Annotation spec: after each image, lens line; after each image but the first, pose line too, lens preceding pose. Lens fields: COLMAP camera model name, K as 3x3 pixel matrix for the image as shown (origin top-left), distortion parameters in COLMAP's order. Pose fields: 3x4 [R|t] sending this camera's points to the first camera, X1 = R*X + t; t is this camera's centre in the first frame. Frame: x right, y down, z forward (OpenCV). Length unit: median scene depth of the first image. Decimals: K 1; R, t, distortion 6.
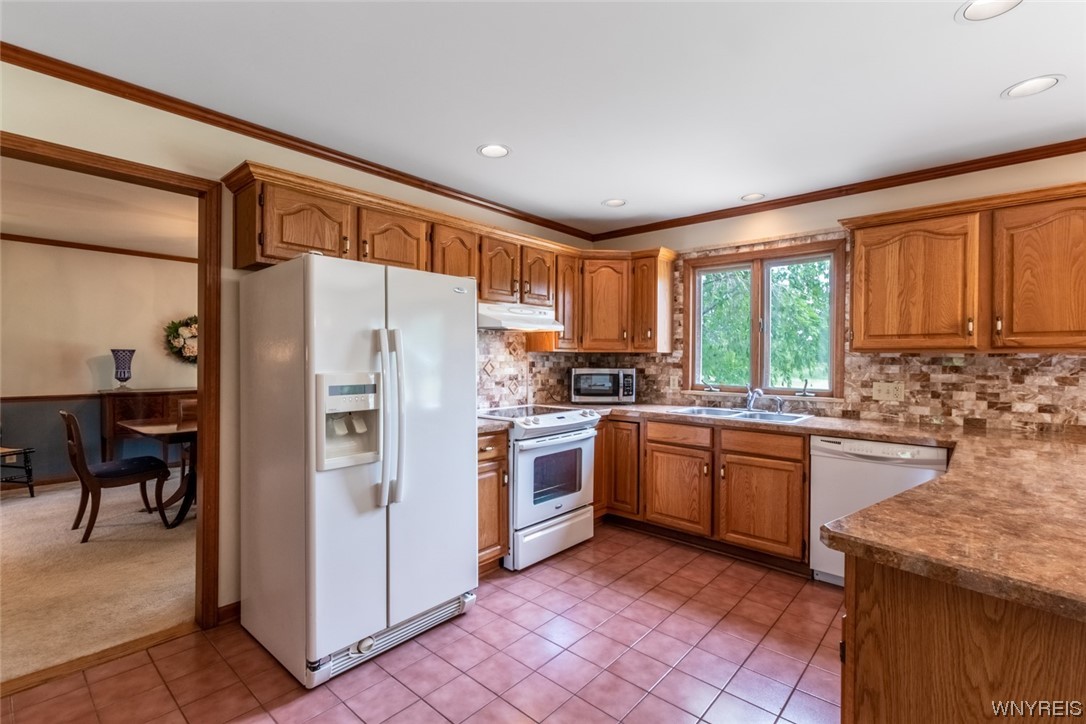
lens RADIAL K [[501.8, 0, 543.3], [0, 501.8, 363.7], [0, 0, 1]] dist [0.000614, -0.000171]
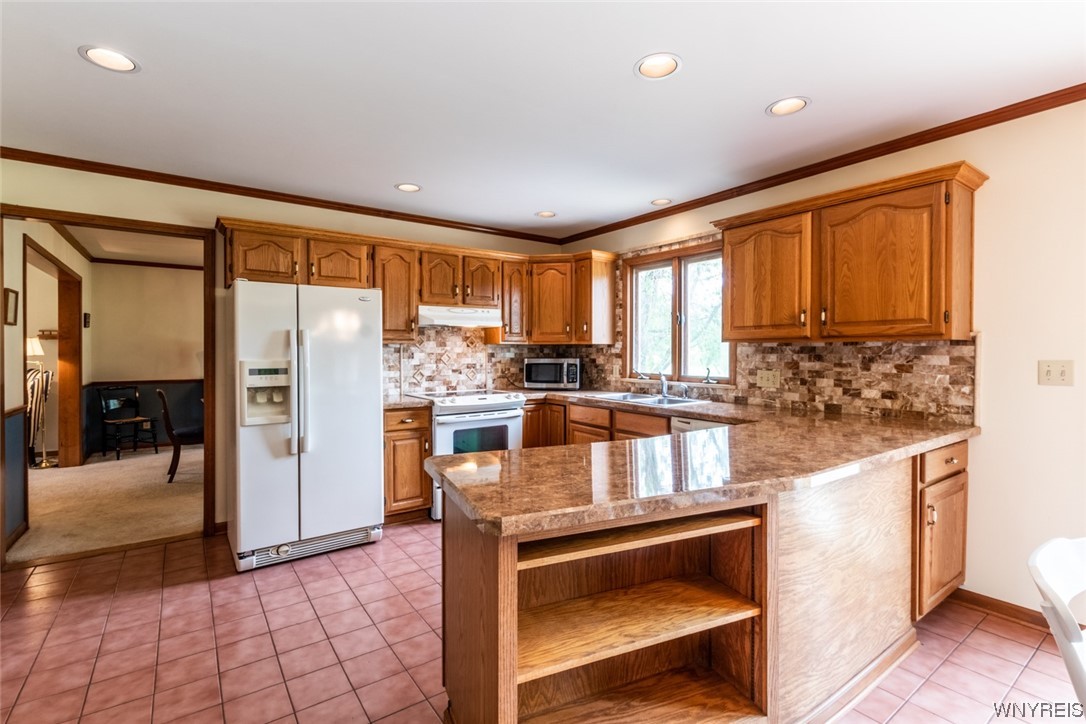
lens RADIAL K [[501.8, 0, 542.8], [0, 501.8, 359.6], [0, 0, 1]] dist [0.000614, -0.000171]
pose [[0.974937, -0.001771, -0.222473, 0.487551], [0.003183, 0.999977, 0.005992, 0.007078], [0.222458, -0.006550, 0.974920, -0.161761]]
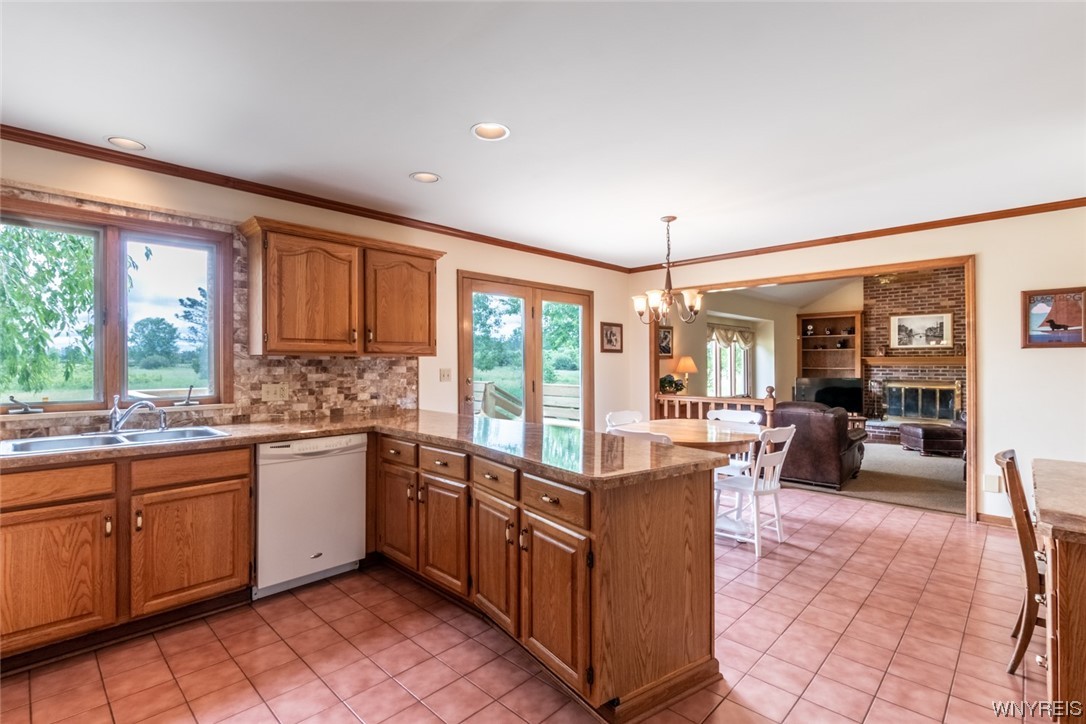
lens RADIAL K [[501.8, 0, 534.4], [0, 501.8, 361.7], [0, 0, 1]] dist [0.000614, -0.000171]
pose [[0.051049, -0.004626, 0.998685, -0.351842], [0.012815, 0.999910, 0.003976, -0.005958], [-0.998614, 0.012595, 0.051104, 0.434374]]
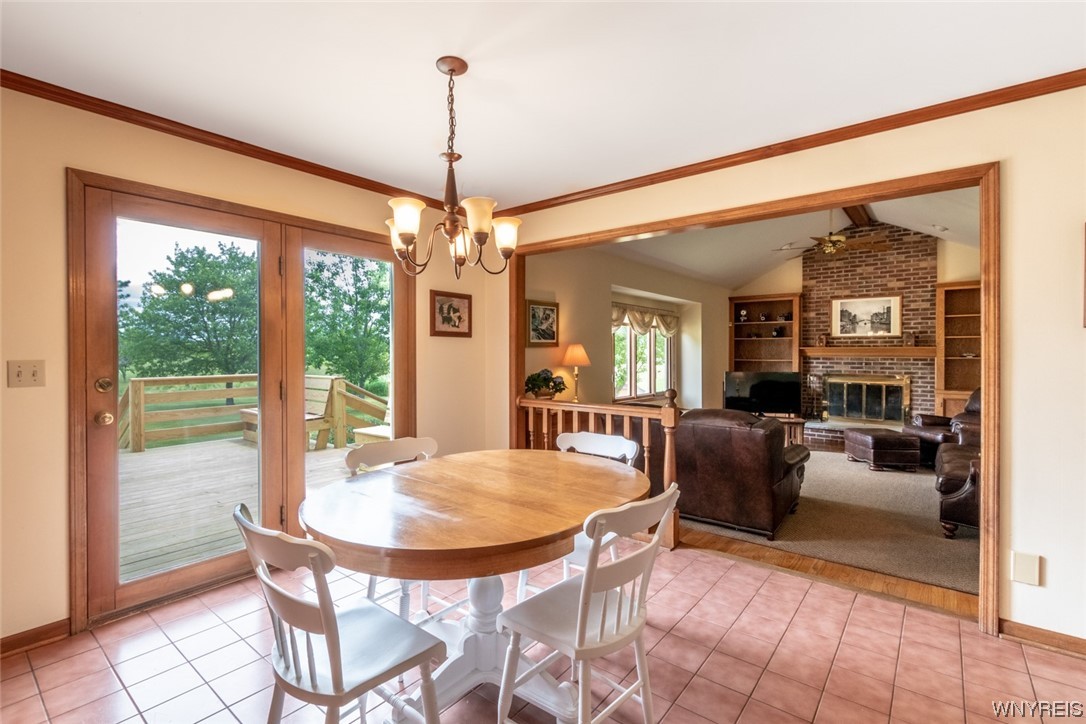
lens RADIAL K [[501.8, 0, 535.4], [0, 501.8, 354.4], [0, 0, 1]] dist [0.000614, -0.000171]
pose [[-0.046194, -0.009445, 0.998888, 0.324785], [0.007963, 0.999920, 0.009823, 0.005670], [-0.998901, 0.008408, -0.046115, 0.058813]]
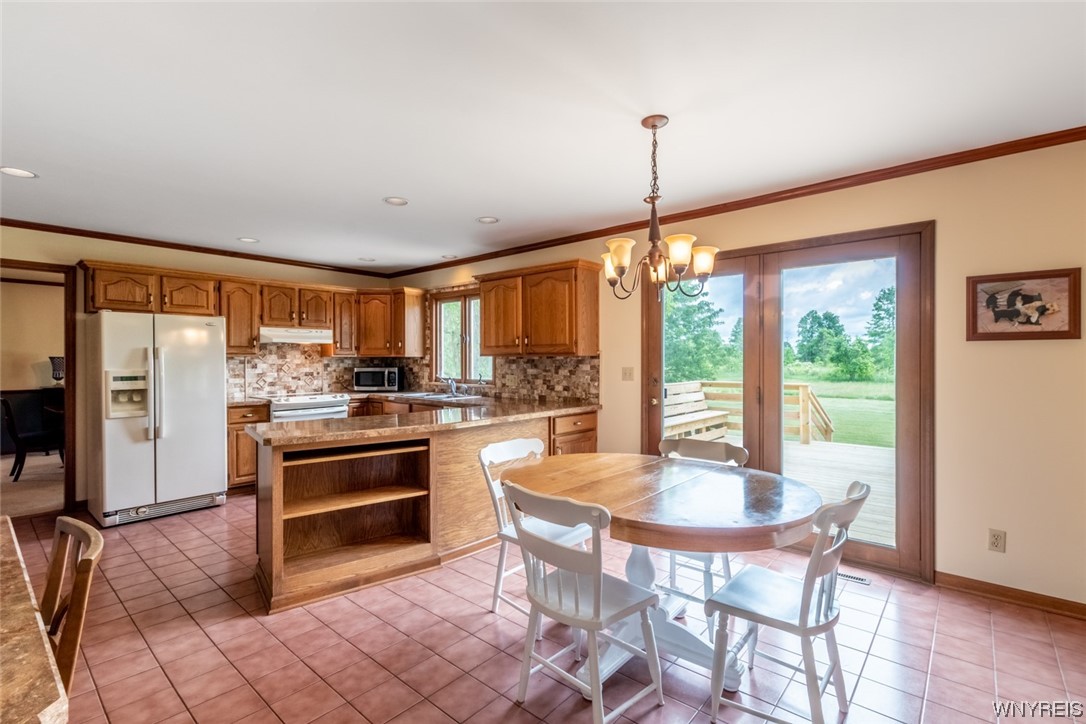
lens RADIAL K [[501.8, 0, 550.4], [0, 501.8, 365.0], [0, 0, 1]] dist [0.000614, -0.000171]
pose [[0.999874, -0.007695, 0.013888, 0.843678], [0.007712, 0.999970, -0.001115, 0.009171], [-0.013879, 0.001222, 0.999903, -0.671223]]
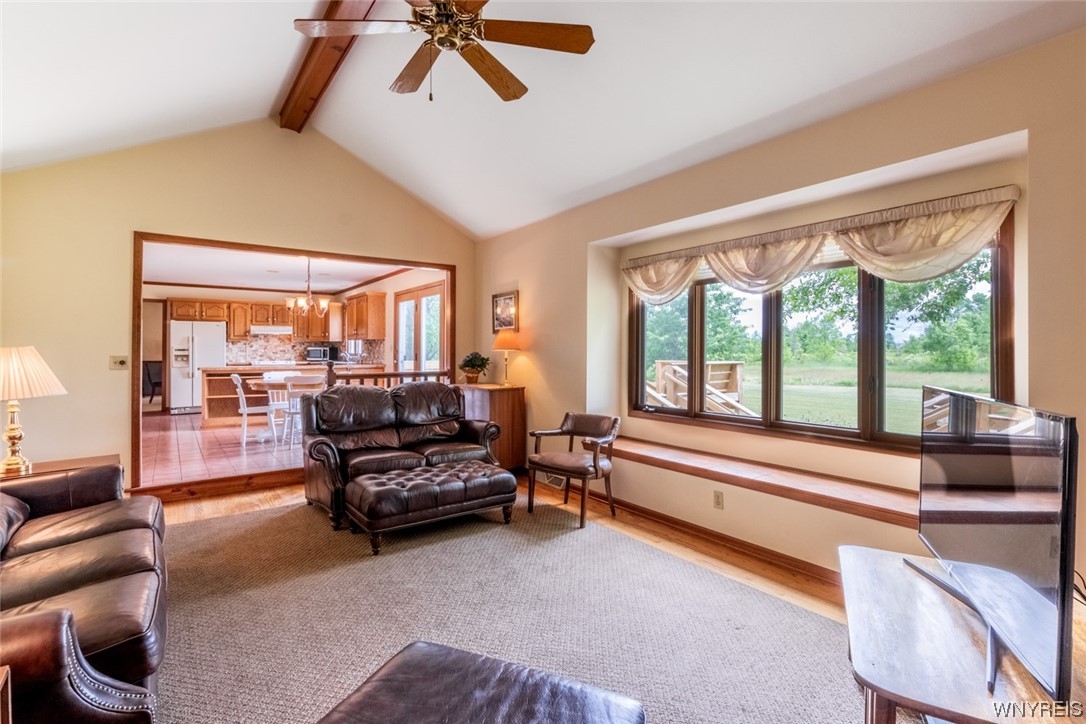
lens RADIAL K [[501.8, 0, 542.6], [0, 501.8, 353.0], [0, 0, 1]] dist [0.000614, -0.000171]
pose [[0.978215, -0.006564, -0.207492, 2.502771], [0.005481, 0.999968, -0.005793, 0.082489], [0.207524, 0.004529, 0.978220, -1.831584]]
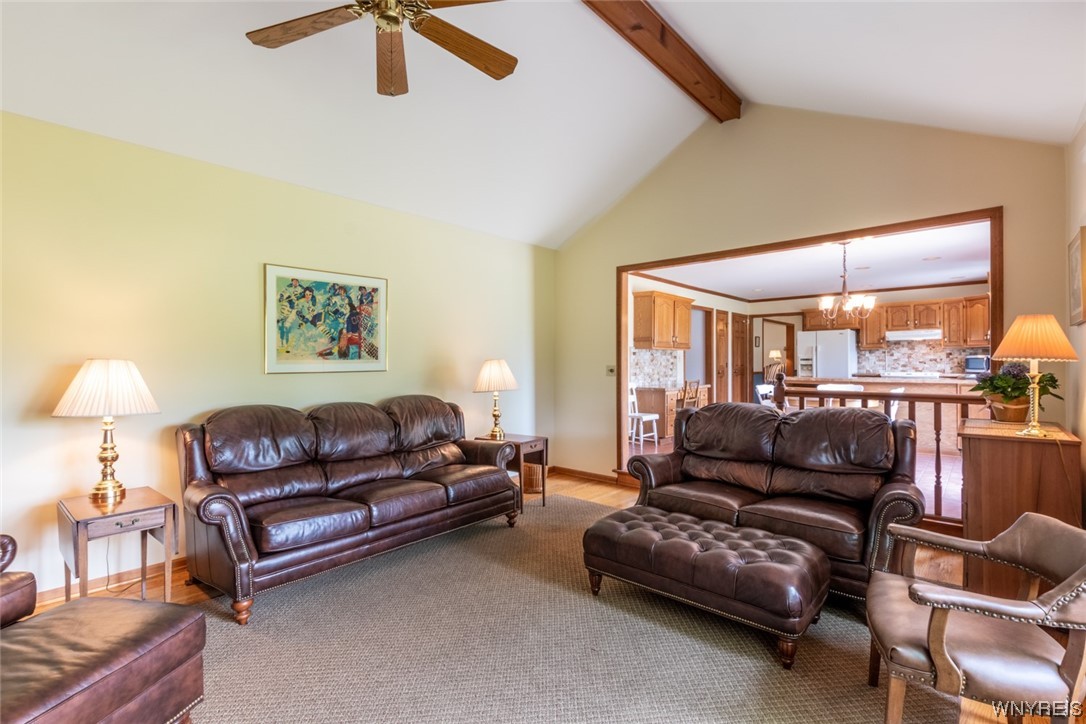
lens RADIAL K [[501.8, 0, 531.5], [0, 501.8, 360.9], [0, 0, 1]] dist [0.000614, -0.000171]
pose [[-0.016045, -0.007245, -0.999845, 2.872326], [-0.005166, 0.999961, -0.007163, 0.074151], [0.999858, 0.005050, -0.016082, -0.968417]]
